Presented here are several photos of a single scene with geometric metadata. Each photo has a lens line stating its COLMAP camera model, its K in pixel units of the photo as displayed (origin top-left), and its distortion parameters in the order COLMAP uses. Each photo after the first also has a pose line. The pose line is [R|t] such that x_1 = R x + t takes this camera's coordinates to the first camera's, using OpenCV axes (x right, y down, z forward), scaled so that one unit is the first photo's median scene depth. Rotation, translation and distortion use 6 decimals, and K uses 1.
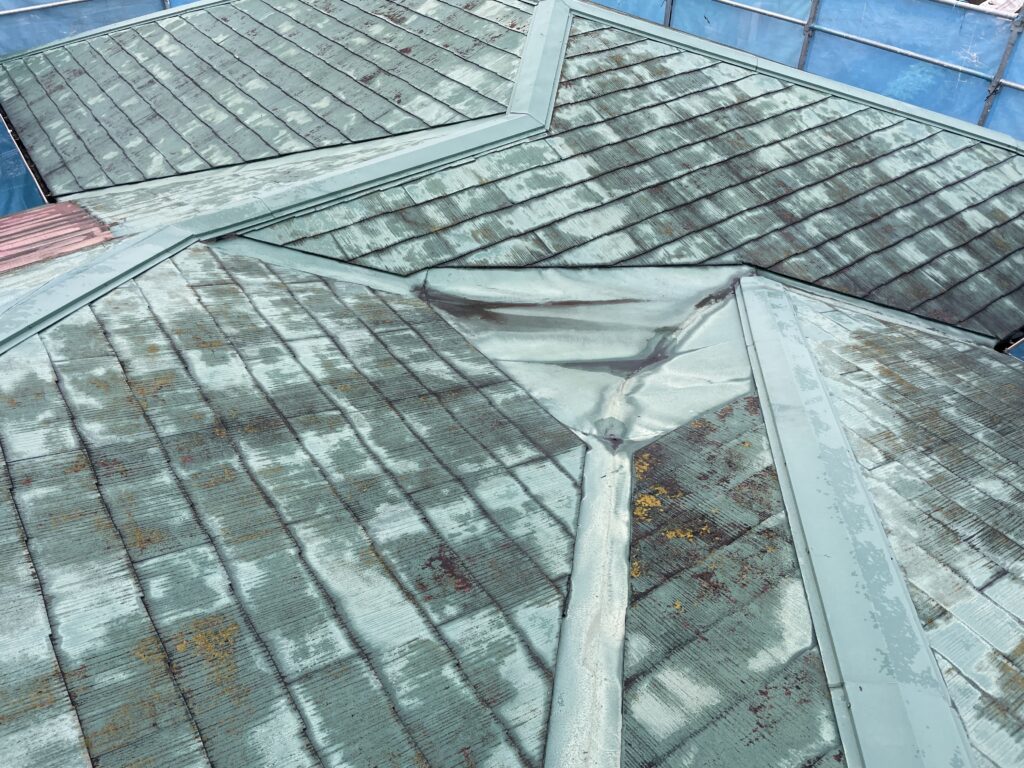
lens RADIAL K [[769.3, 0, 512.0], [0, 769.3, 384.0], [0, 0, 1]] dist [0.084557, -0.116815]
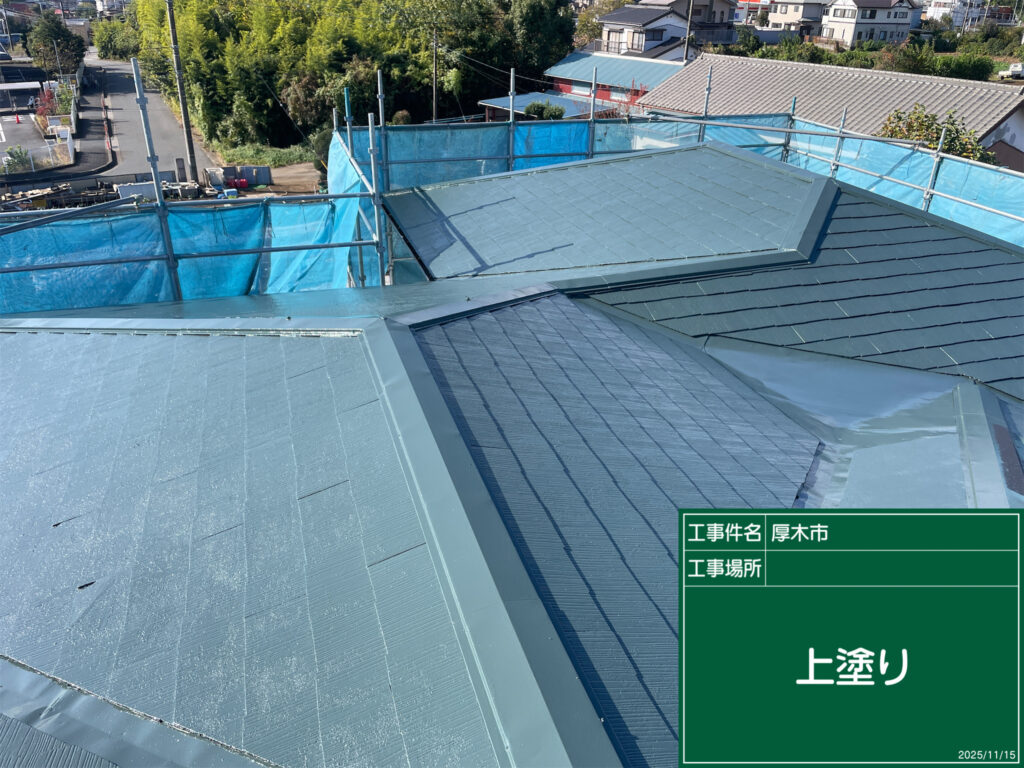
lens RADIAL K [[769.3, 0, 512.0], [0, 769.3, 384.0], [0, 0, 1]] dist [0.084557, -0.116815]
pose [[0.949124, 0.159380, -0.271591, -0.077387], [-0.215875, 0.957221, -0.192680, 0.429242], [0.229263, 0.241507, 0.942928, -0.579044]]
